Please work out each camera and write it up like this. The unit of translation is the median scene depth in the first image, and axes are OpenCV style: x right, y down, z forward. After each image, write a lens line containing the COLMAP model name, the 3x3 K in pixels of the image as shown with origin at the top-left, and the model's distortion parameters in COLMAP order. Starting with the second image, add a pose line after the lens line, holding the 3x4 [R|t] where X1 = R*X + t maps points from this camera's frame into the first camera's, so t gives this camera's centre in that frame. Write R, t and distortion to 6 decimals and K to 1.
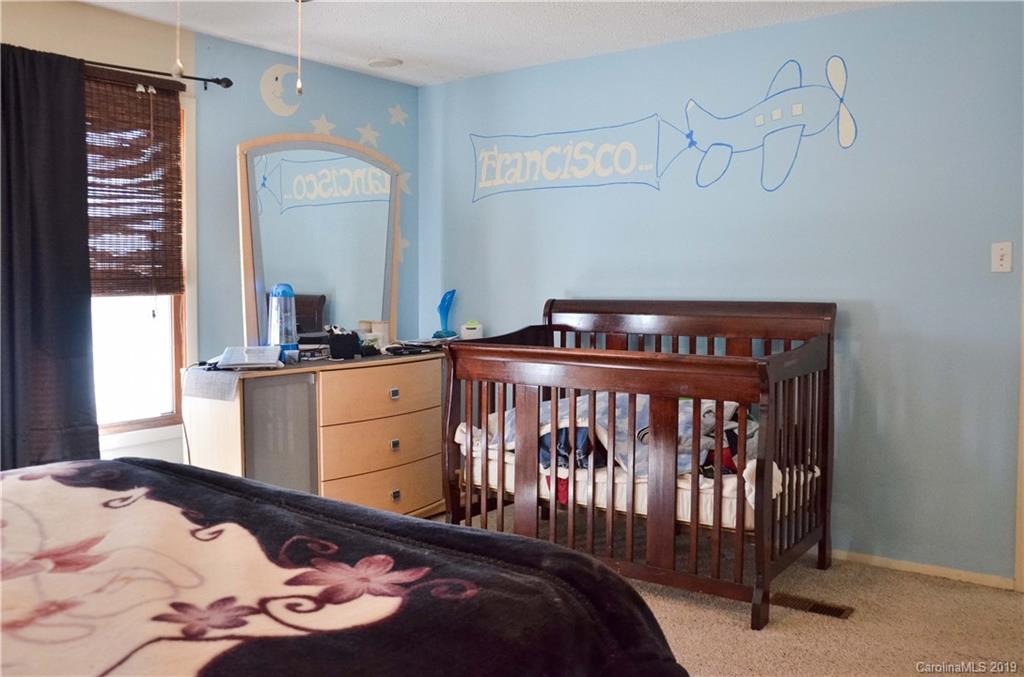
lens RADIAL K [[900.1, 0, 485.0], [0, 900.1, 313.7], [0, 0, 1]] dist [-0.096417, 0.068936]
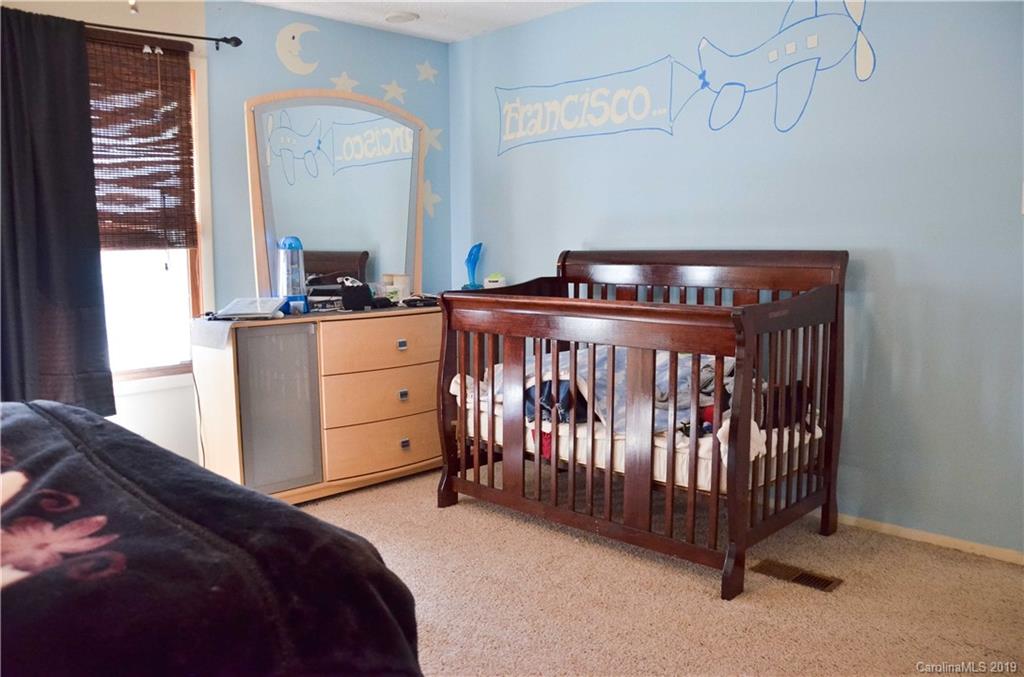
lens RADIAL K [[804.0, 0, 514.4], [0, 804.0, 337.6], [0, 0, 1]] dist [-0.127558, 0.070051]
pose [[0.989847, 0.008261, -0.141899, 0.166953], [0.001874, 0.997465, 0.071137, 0.018692], [0.142127, -0.070681, 0.987322, 0.138890]]
